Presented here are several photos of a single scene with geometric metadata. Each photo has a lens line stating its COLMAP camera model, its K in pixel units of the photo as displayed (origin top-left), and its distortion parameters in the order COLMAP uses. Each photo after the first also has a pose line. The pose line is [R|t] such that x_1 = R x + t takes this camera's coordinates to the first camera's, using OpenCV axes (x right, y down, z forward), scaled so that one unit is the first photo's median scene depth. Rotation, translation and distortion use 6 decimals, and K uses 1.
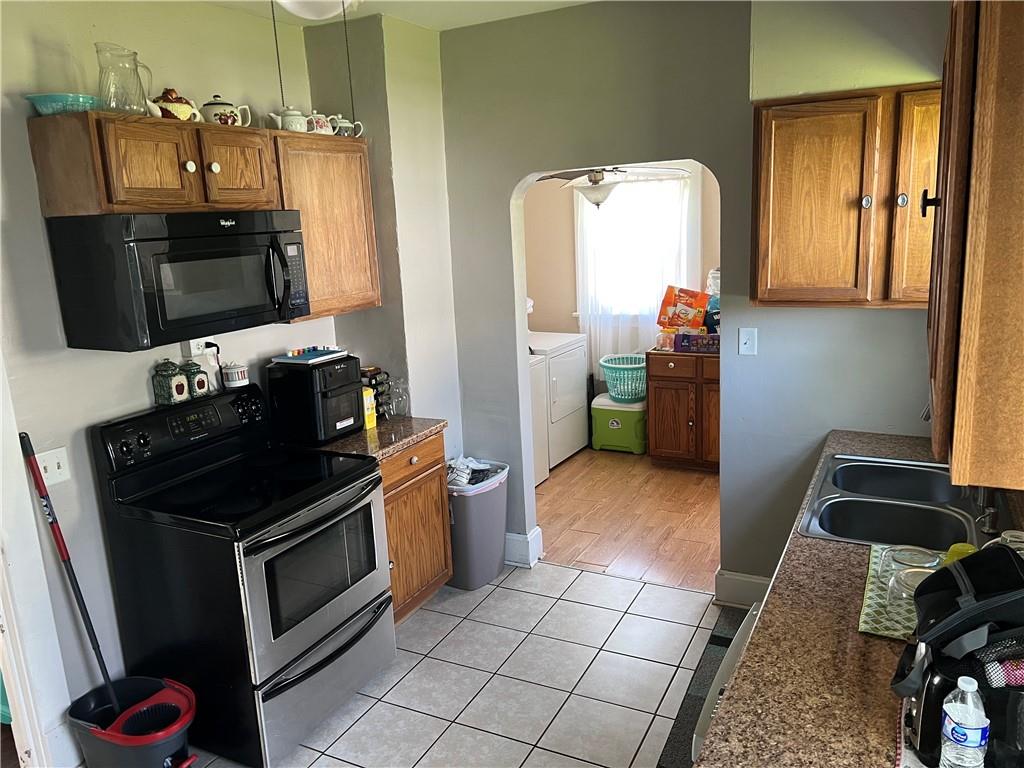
lens RADIAL K [[779.0, 0, 512.0], [0, 779.0, 384.0], [0, 0, 1]] dist [0.000703, -0.004024]
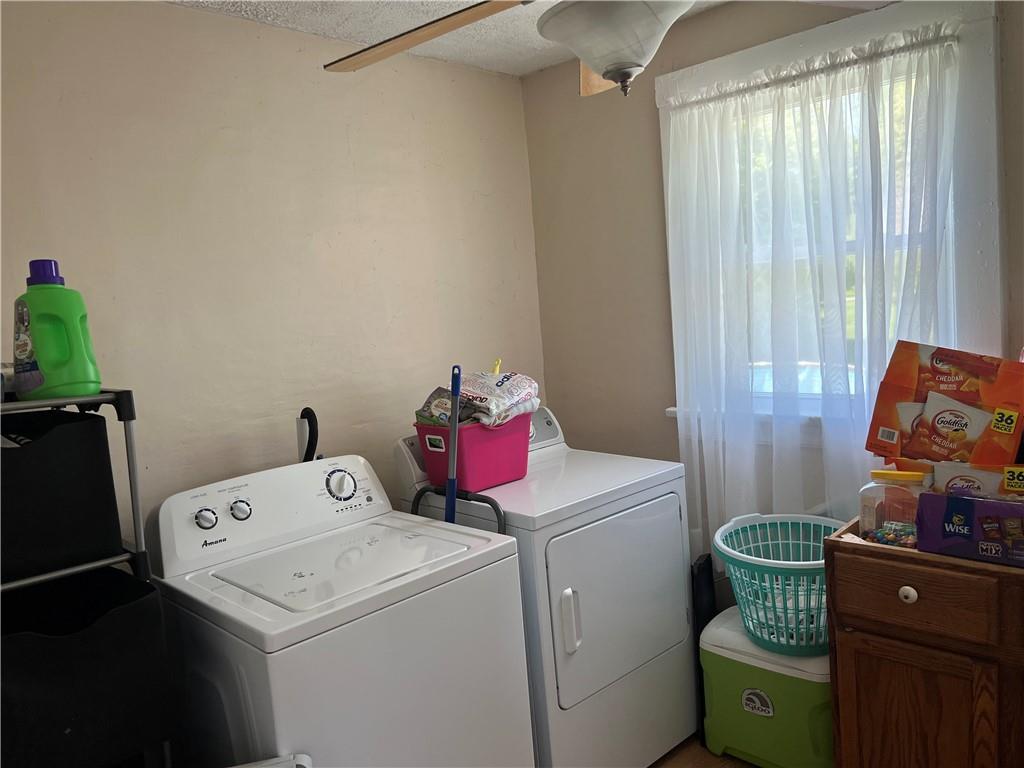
lens RADIAL K [[779.0, 0, 512.0], [0, 779.0, 384.0], [0, 0, 1]] dist [0.000703, -0.004024]
pose [[0.952844, -0.005224, -0.303415, 0.143702], [-0.017981, 0.997123, -0.073635, -0.079777], [0.302927, 0.075619, 0.950009, 0.628089]]
